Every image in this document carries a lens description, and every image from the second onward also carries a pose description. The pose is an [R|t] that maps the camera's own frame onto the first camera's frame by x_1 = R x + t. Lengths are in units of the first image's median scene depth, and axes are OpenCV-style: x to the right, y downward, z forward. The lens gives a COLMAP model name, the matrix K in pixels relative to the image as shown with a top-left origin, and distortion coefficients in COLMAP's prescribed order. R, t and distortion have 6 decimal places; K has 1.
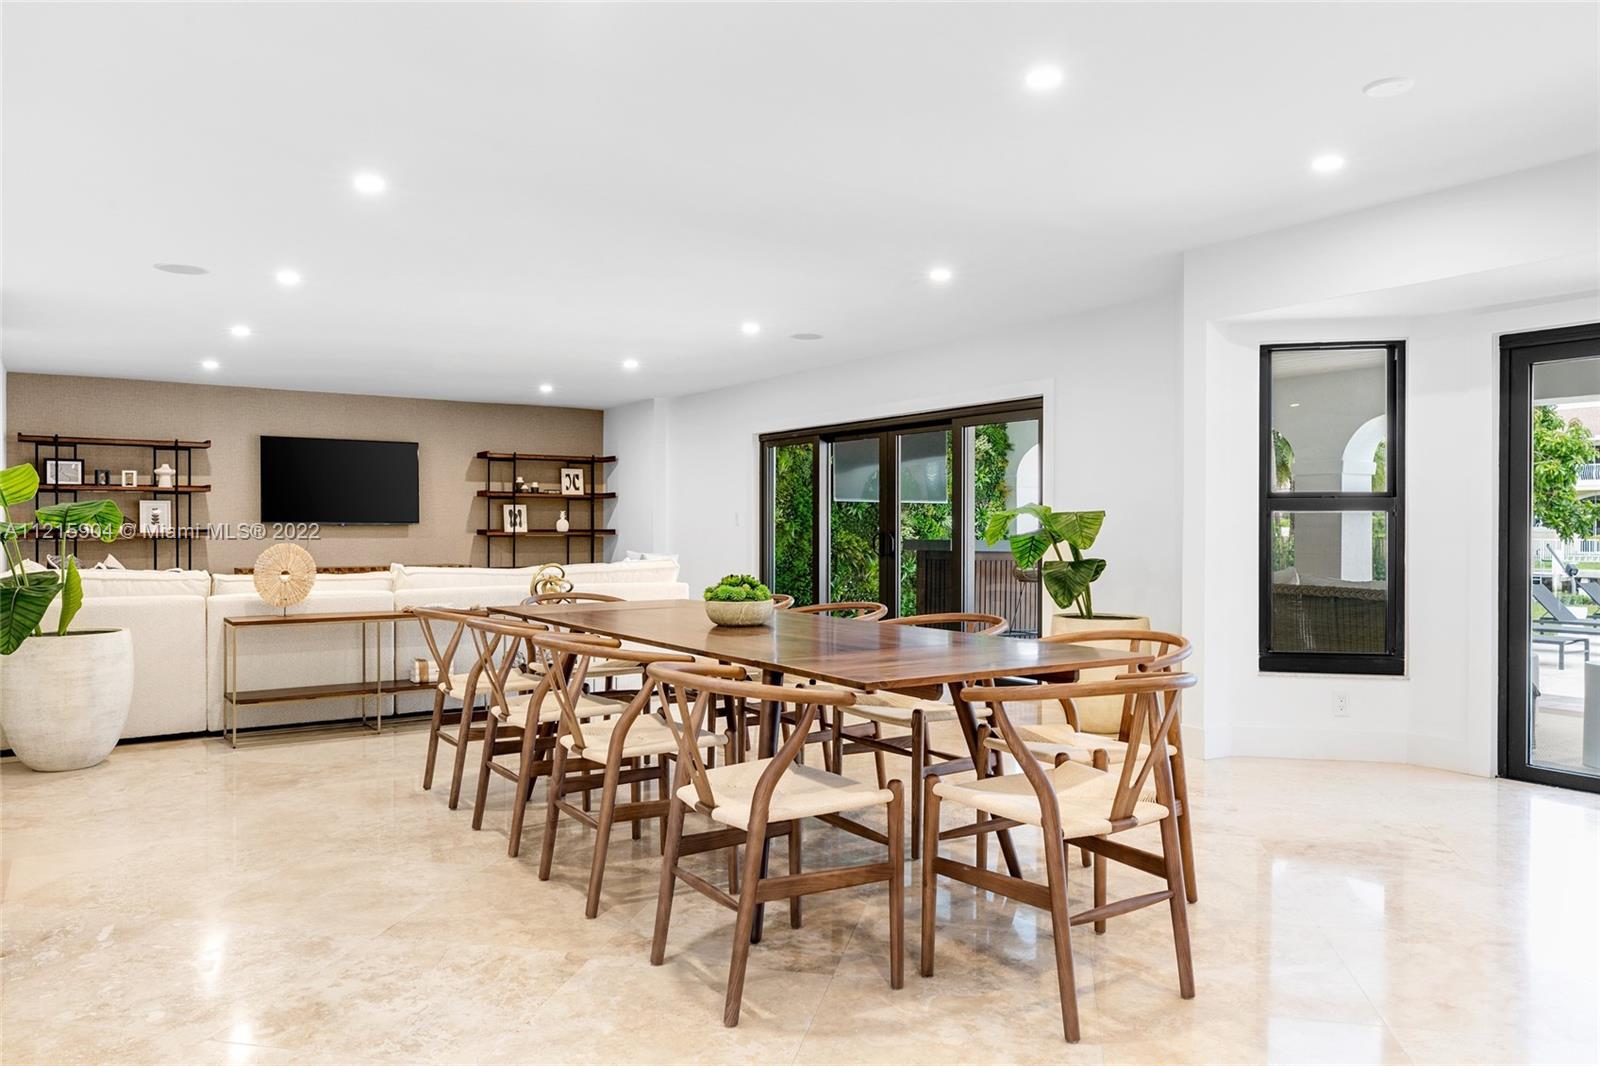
lens RADIAL K [[1168.6, 0, 800.0], [0, 1168.6, 533.0], [0, 0, 1]] dist [0.004053, -0.000010]
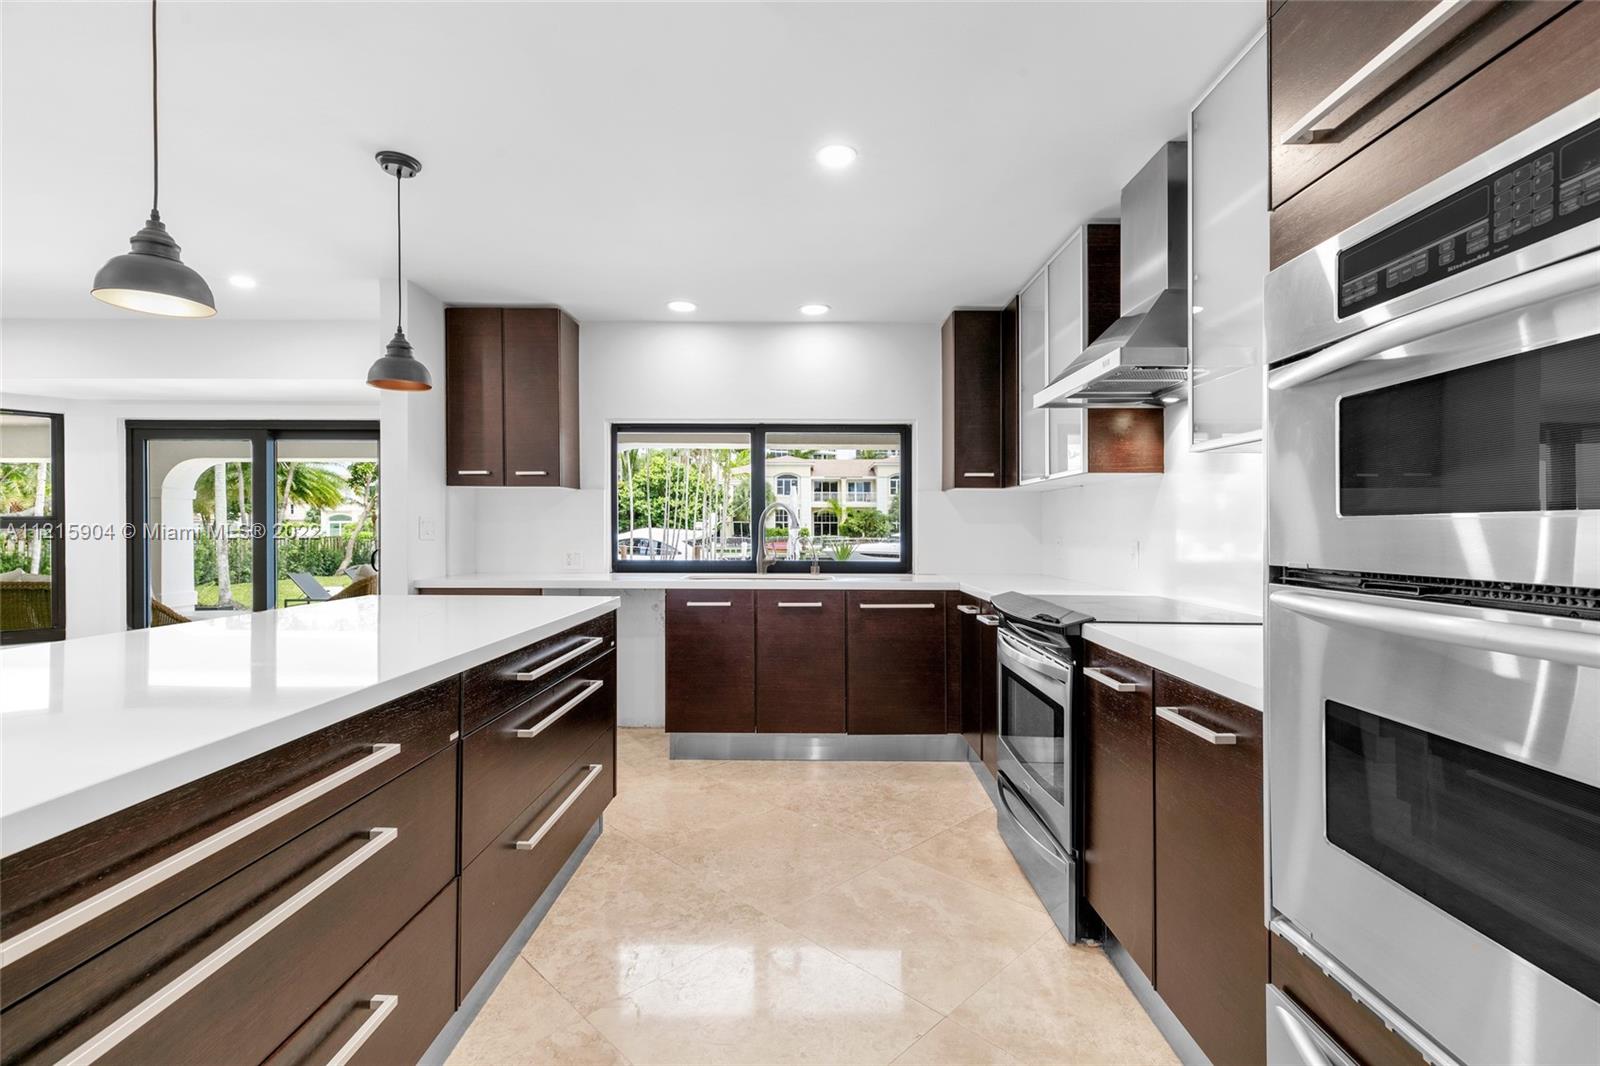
lens RADIAL K [[714.4, 0, 805.5], [0, 714.4, 529.2], [0, 0, 1]] dist [0.000161, 0.000486]
pose [[0.516760, -0.003453, 0.856123, 0.114348], [0.006195, 0.999981, 0.000294, -0.006533], [-0.856108, 0.005152, 0.516772, -0.140368]]
